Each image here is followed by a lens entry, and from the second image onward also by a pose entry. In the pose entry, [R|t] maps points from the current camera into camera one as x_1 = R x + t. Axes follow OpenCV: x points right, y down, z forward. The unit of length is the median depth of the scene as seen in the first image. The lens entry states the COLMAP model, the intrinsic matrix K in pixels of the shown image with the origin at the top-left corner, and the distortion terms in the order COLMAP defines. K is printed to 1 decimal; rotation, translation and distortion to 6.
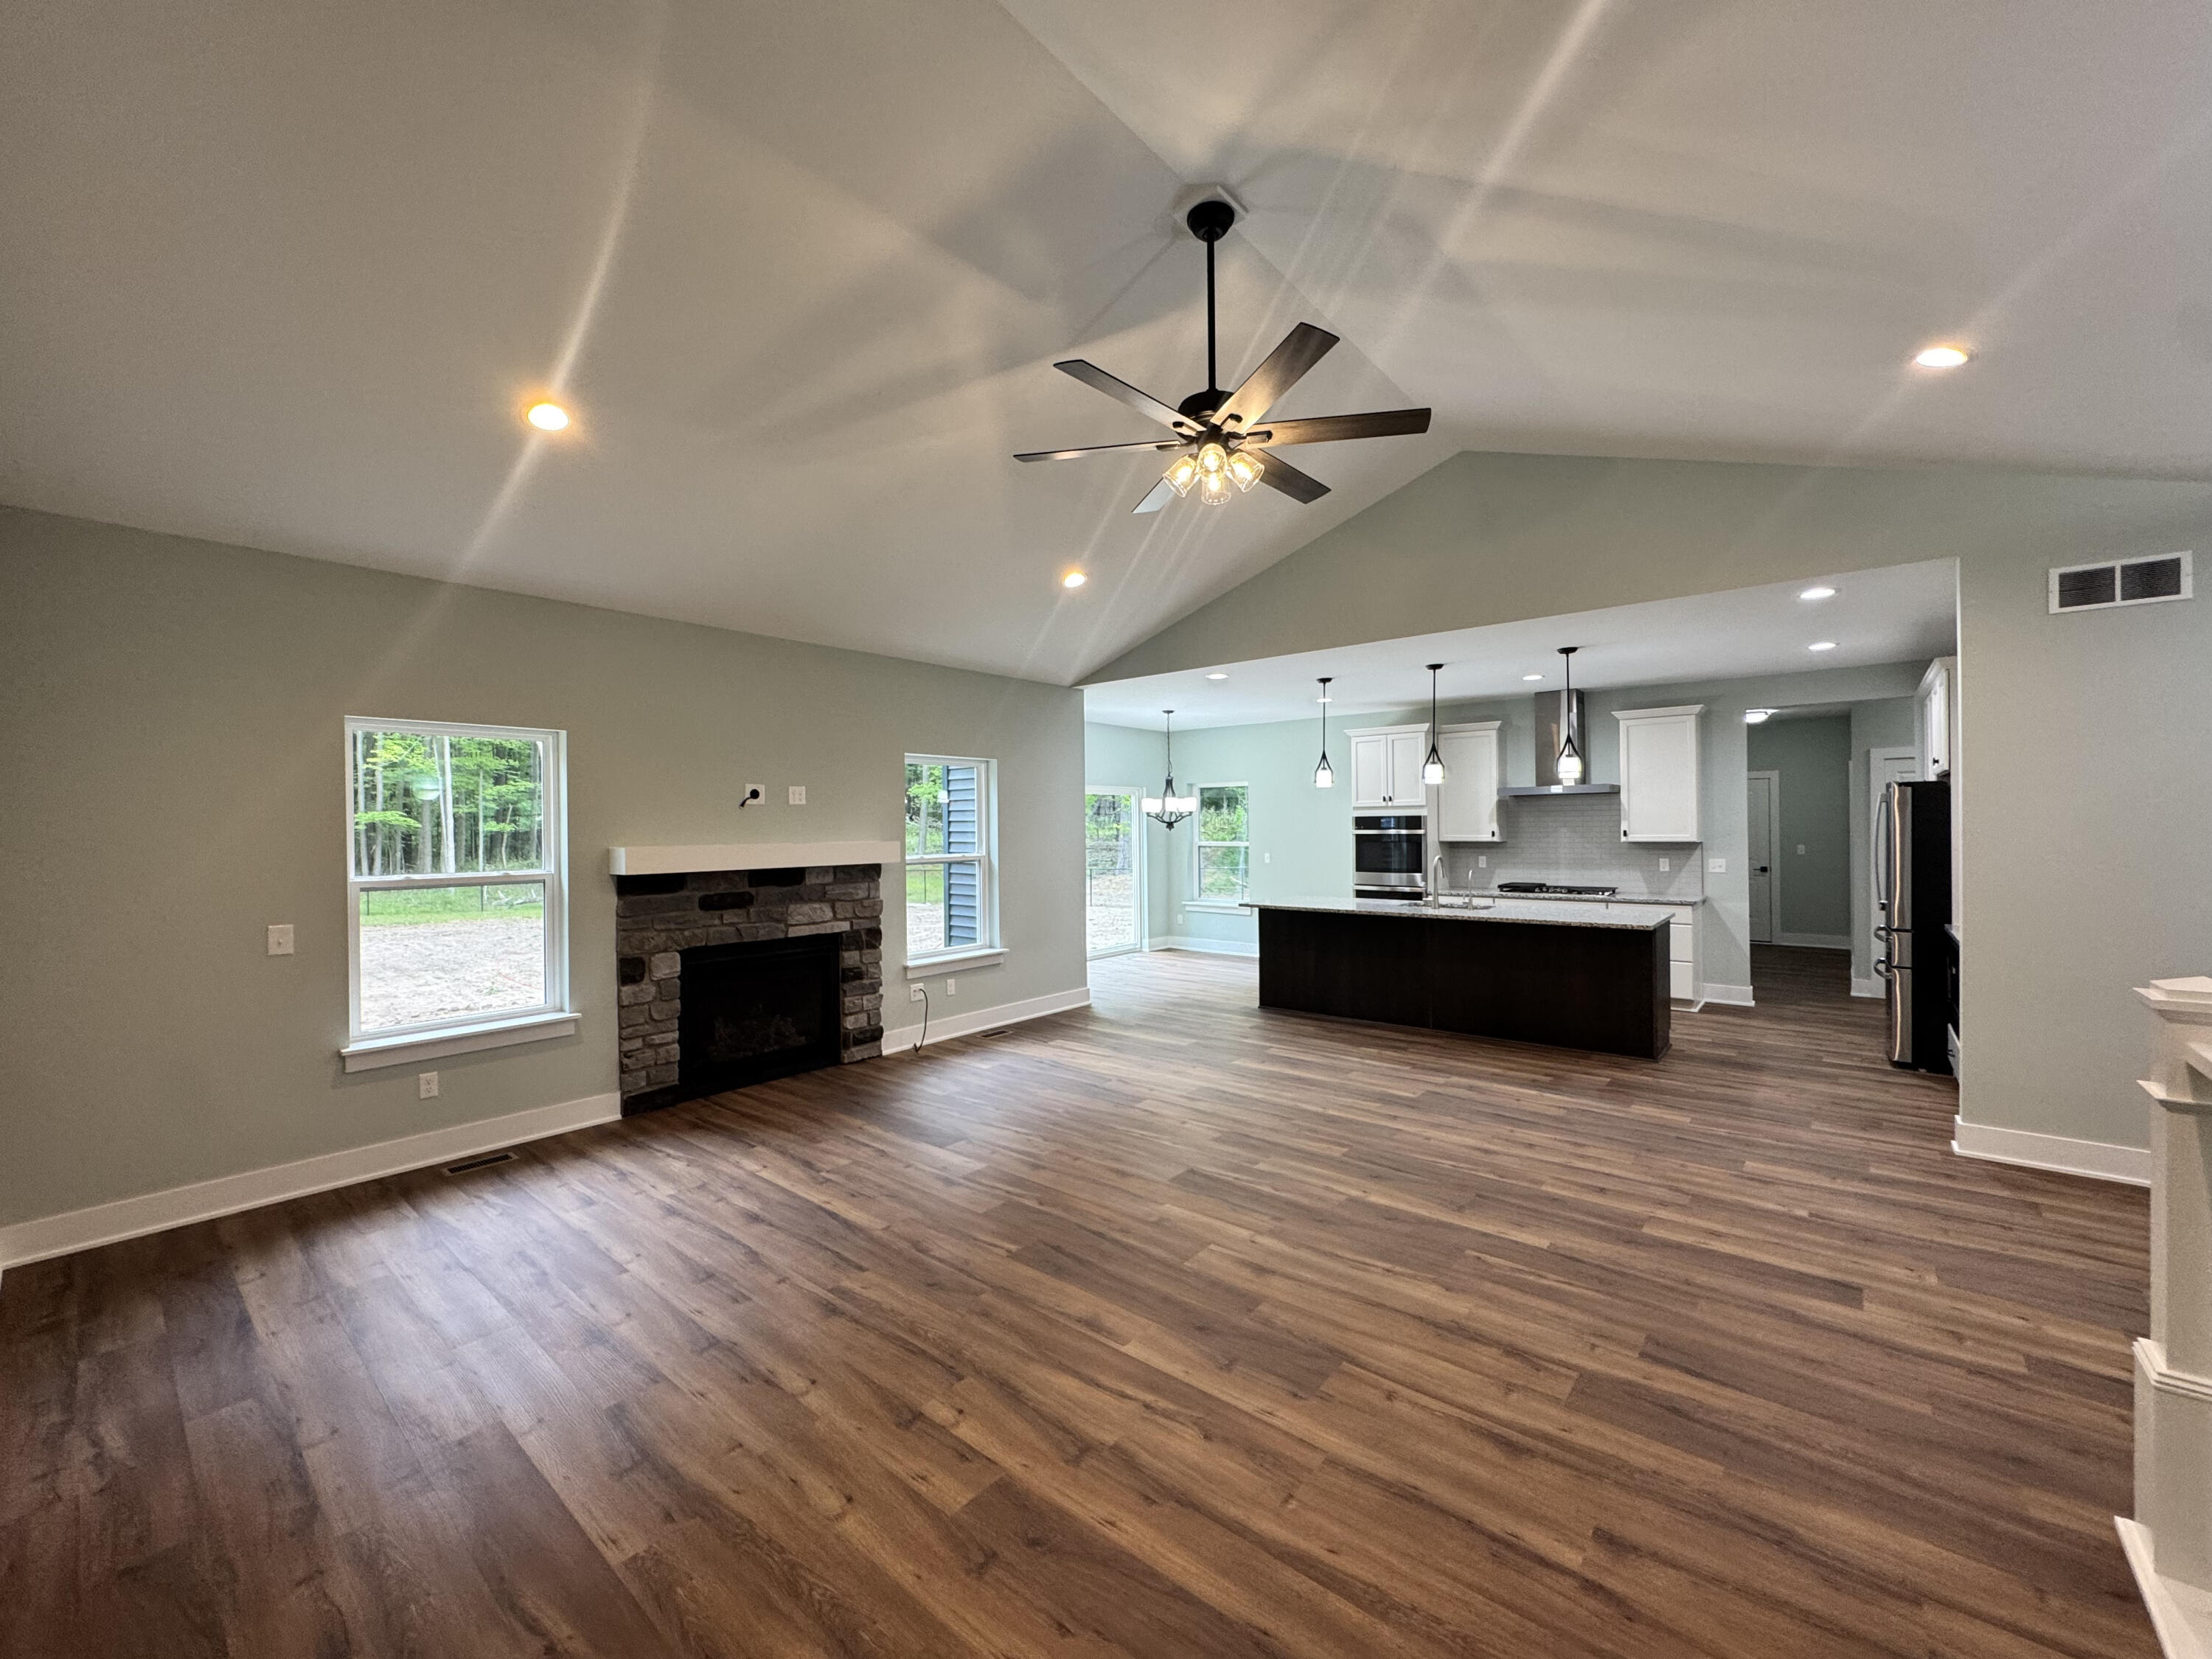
lens RADIAL K [[880.6, 0, 1106.3], [0, 880.6, 828.8], [0, 0, 1]] dist [-0.001366, 0.000181]
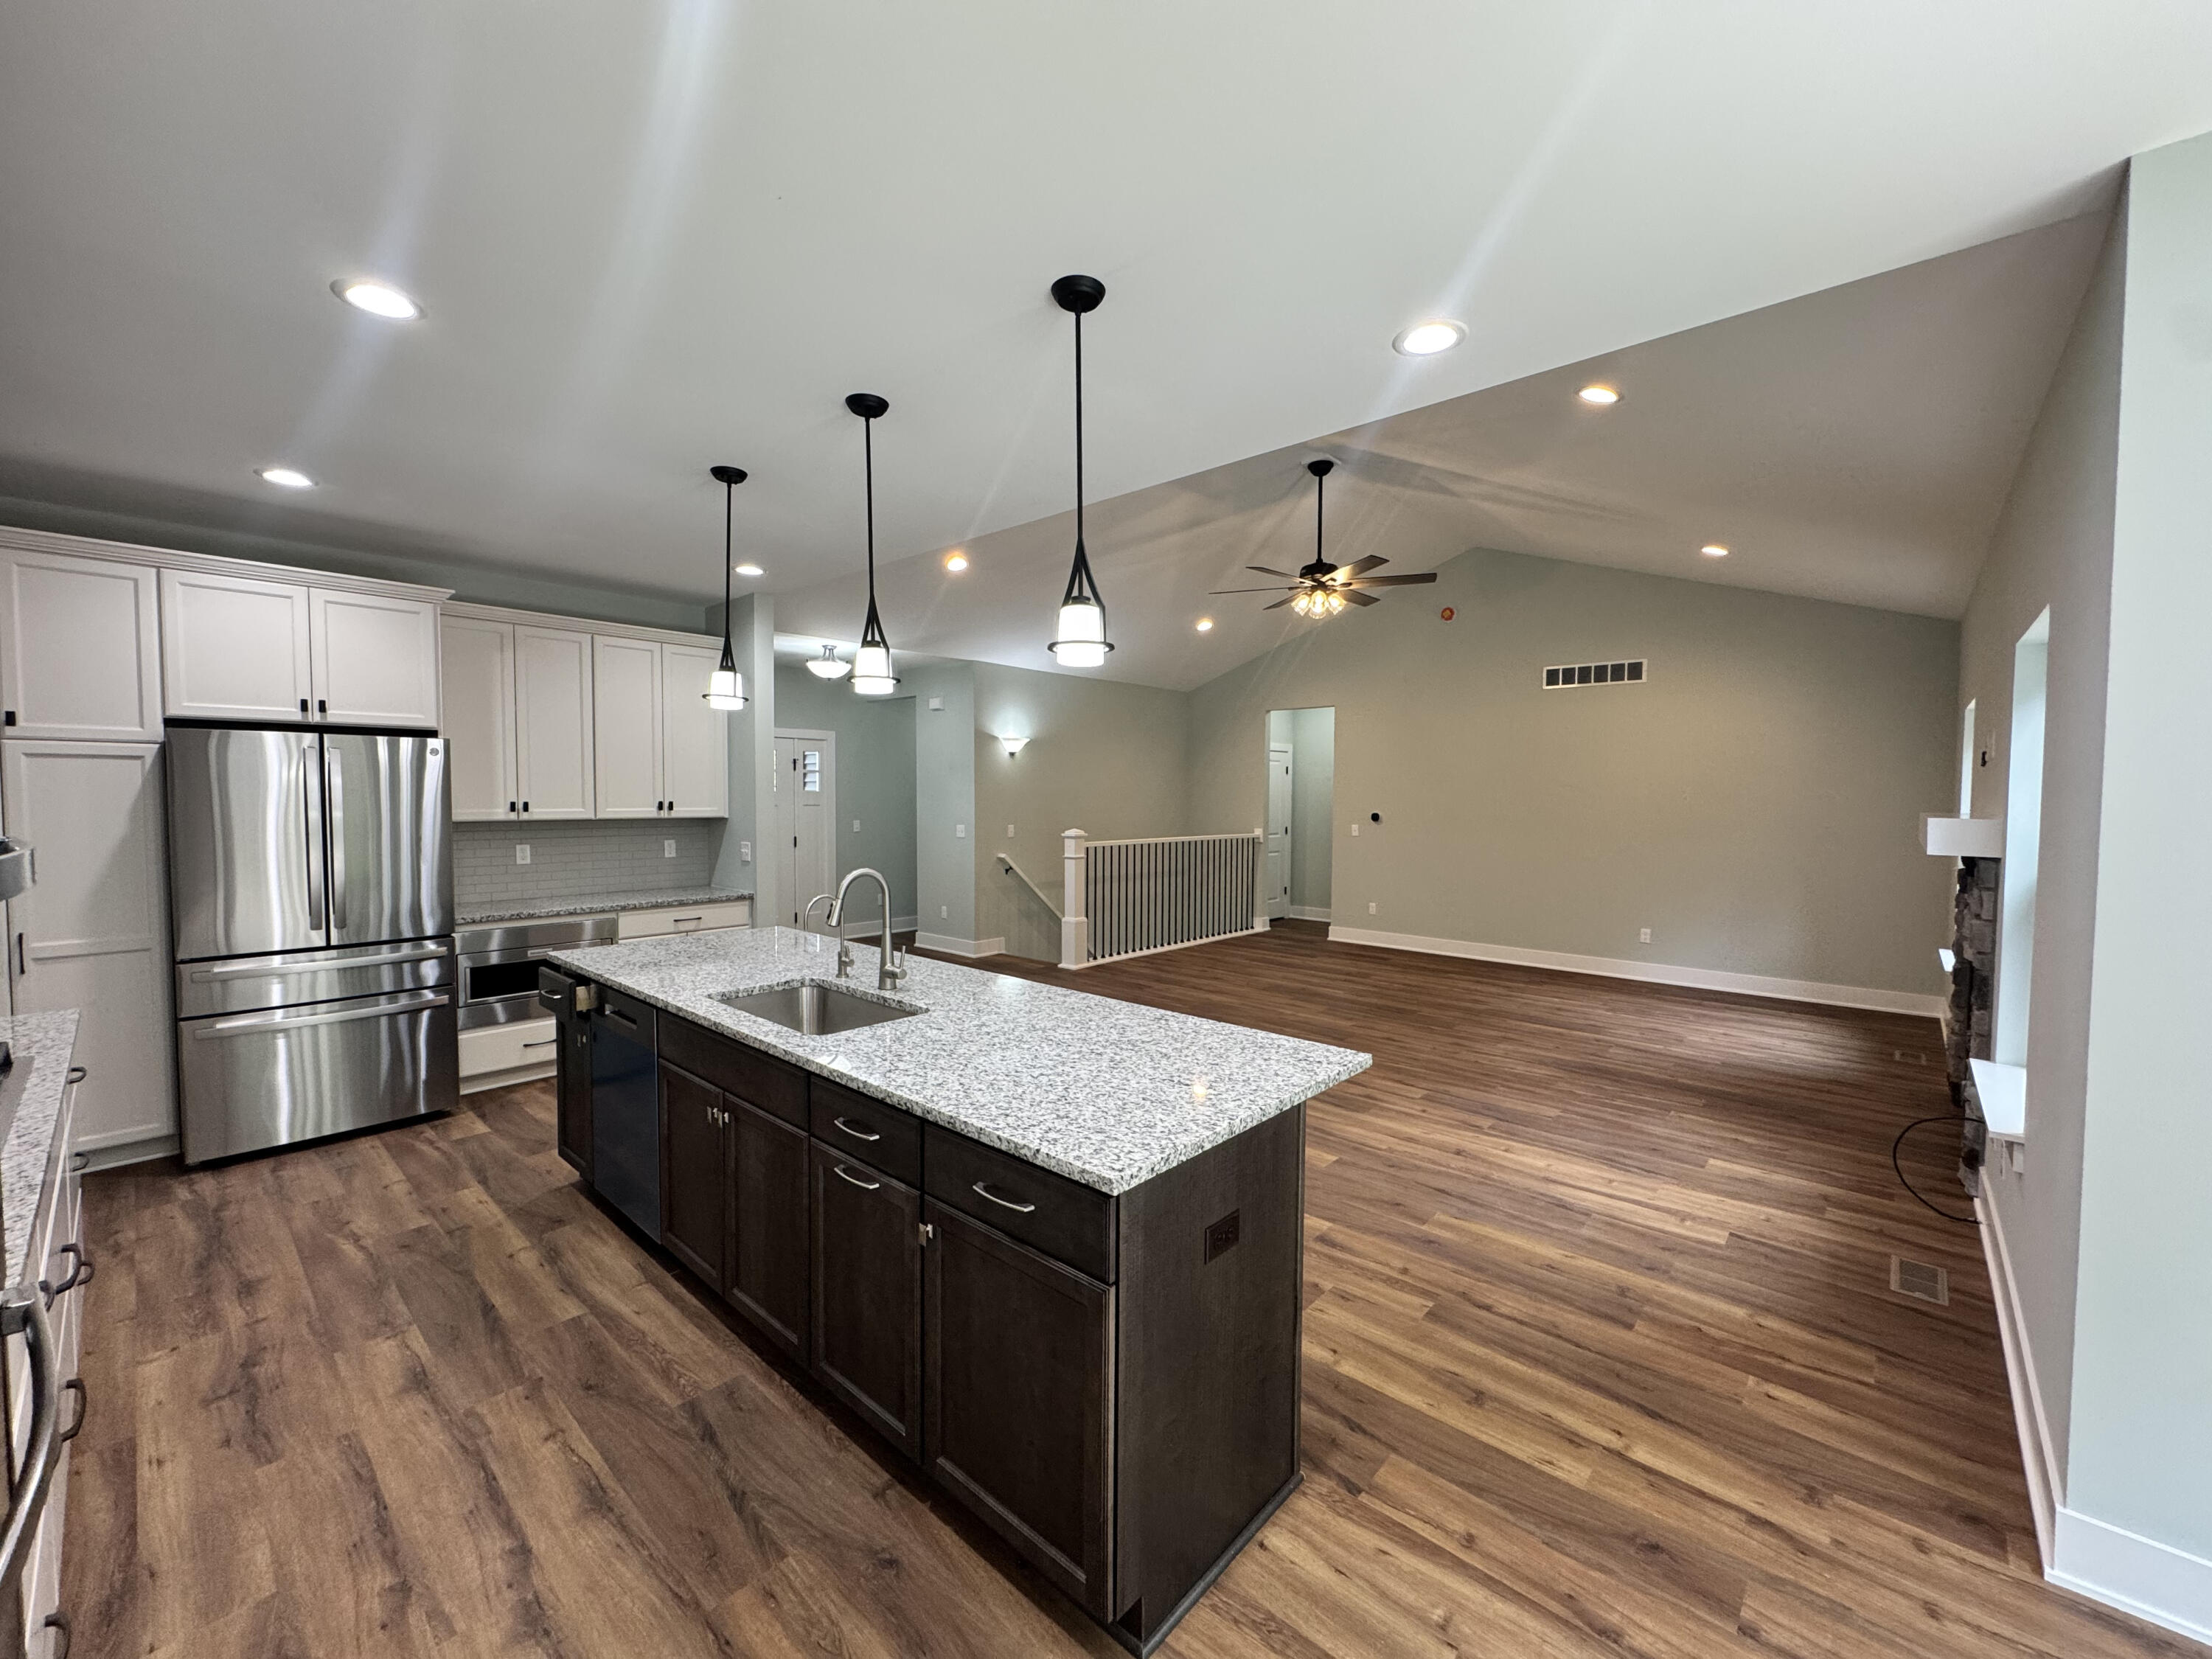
lens RADIAL K [[880.6, 0, 1106.3], [0, 880.6, 828.8], [0, 0, 1]] dist [-0.001366, 0.000181]
pose [[-0.999506, 0.003587, 0.031228, 0.357773], [0.004943, 0.999044, 0.043442, -0.008030], [-0.031042, 0.043575, -0.998568, 2.010318]]
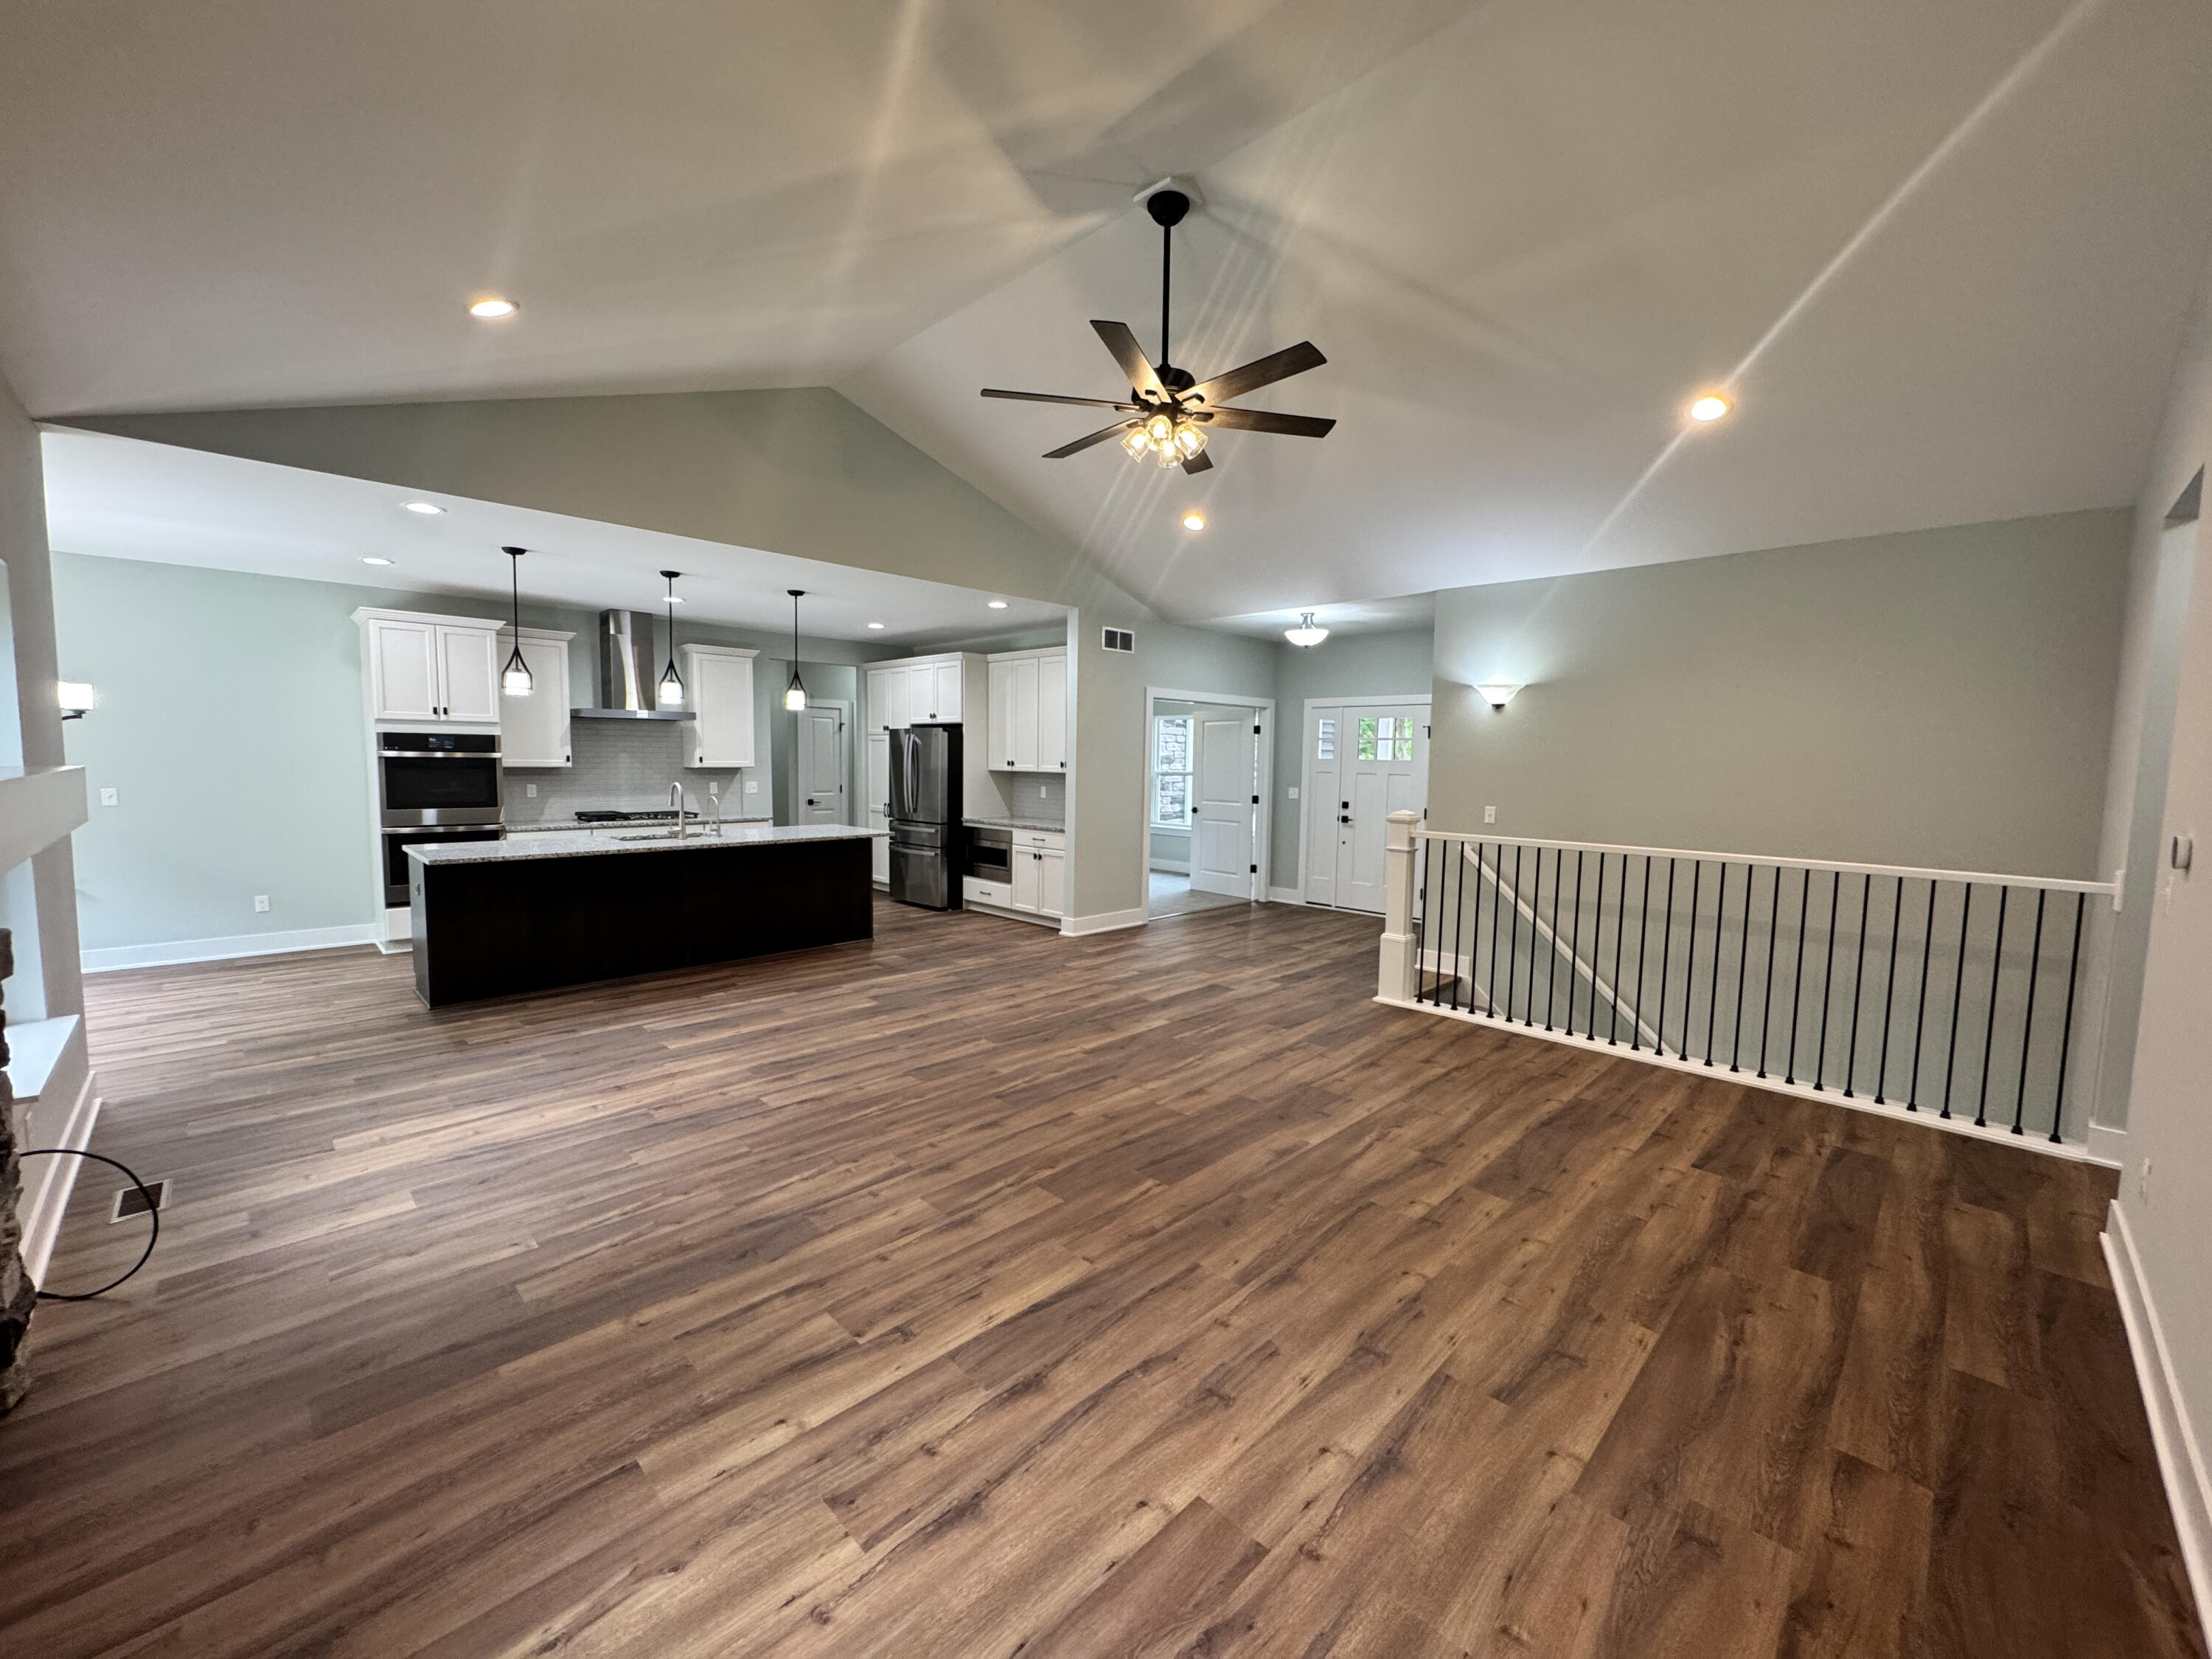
lens RADIAL K [[880.6, 0, 1106.3], [0, 880.6, 828.8], [0, 0, 1]] dist [-0.001366, 0.000181]
pose [[0.080245, -0.069737, 0.994333, -0.727230], [-0.013535, 0.997381, 0.071044, 0.010557], [-0.996683, -0.019159, 0.079091, 0.675815]]
